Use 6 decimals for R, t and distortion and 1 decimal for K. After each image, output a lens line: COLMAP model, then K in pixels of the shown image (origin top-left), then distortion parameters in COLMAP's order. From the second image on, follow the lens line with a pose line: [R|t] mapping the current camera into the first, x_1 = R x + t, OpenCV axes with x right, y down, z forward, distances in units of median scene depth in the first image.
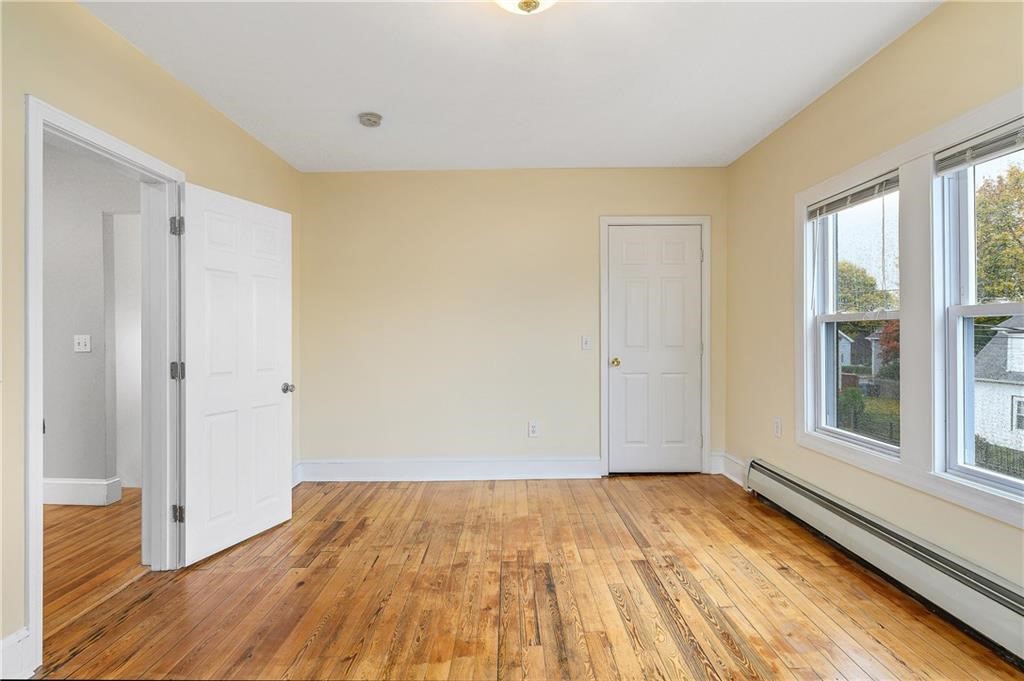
lens RADIAL K [[531.0, 0, 510.5], [0, 531.0, 332.6], [0, 0, 1]] dist [0.001508, 0.000236]
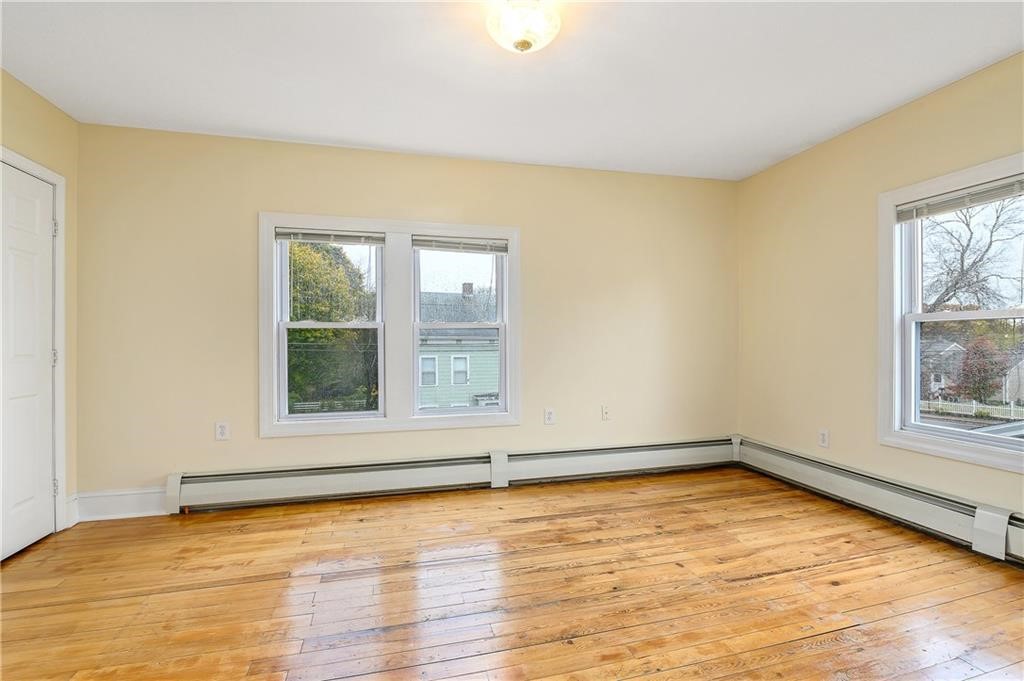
lens RADIAL K [[485.6, 0, 512.0], [0, 485.6, 340.5], [0, 0, 1]] dist [-0.000713, -0.000188]
pose [[-0.260403, -0.003939, 0.965492, -0.602893], [-0.003702, 0.999988, 0.003081, 0.002983], [-0.965493, -0.002772, -0.260415, 0.805359]]
